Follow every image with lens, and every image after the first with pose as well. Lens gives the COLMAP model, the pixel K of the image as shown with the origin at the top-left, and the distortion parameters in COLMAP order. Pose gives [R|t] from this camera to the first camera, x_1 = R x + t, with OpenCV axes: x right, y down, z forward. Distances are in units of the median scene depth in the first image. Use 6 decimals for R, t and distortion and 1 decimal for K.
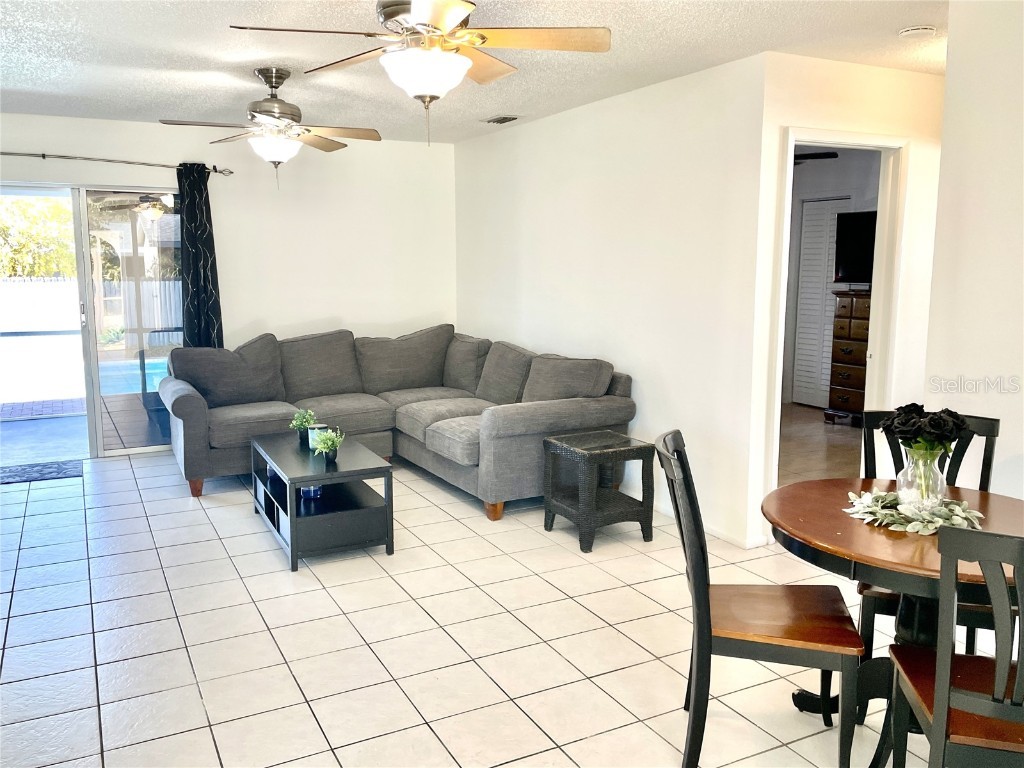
lens RADIAL K [[827.0, 0, 512.0], [0, 827.0, 384.0], [0, 0, 1]] dist [0.061904, -0.003600]
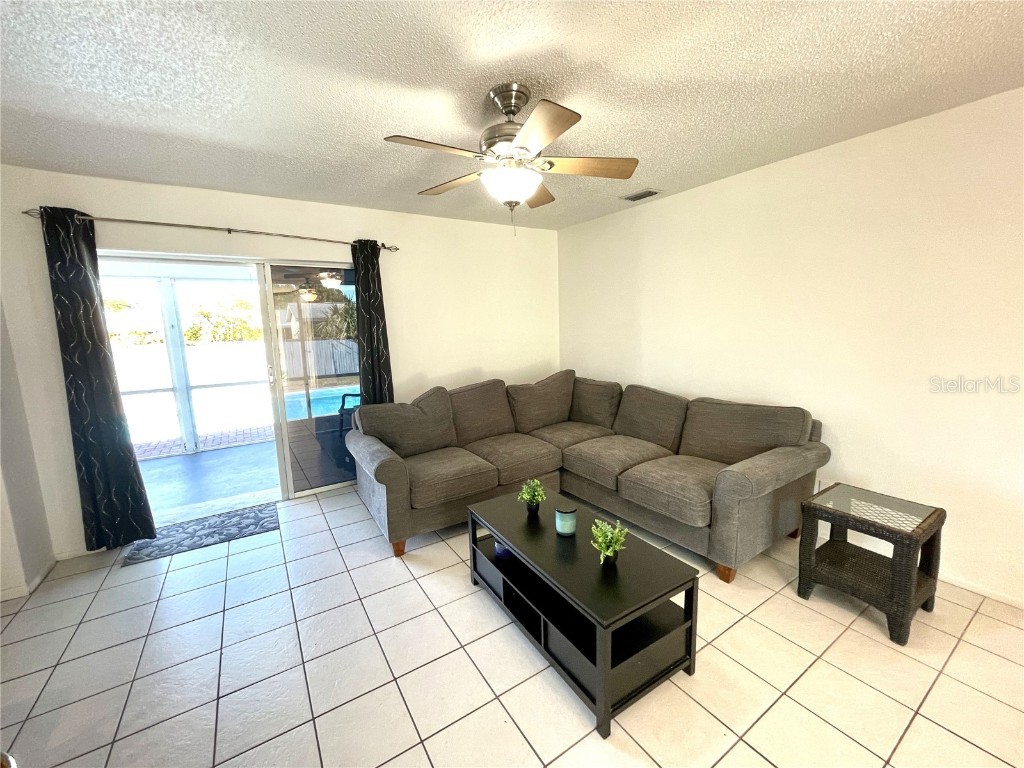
lens RADIAL K [[410.5, 0, 514.0], [0, 410.5, 387.6], [0, 0, 1]] dist [0.019219, 0.000097]
pose [[0.995457, -0.040146, 0.086332, -0.236972], [0.039702, 0.999188, 0.006848, -0.058707], [-0.086537, -0.003390, 0.996243, 0.423451]]
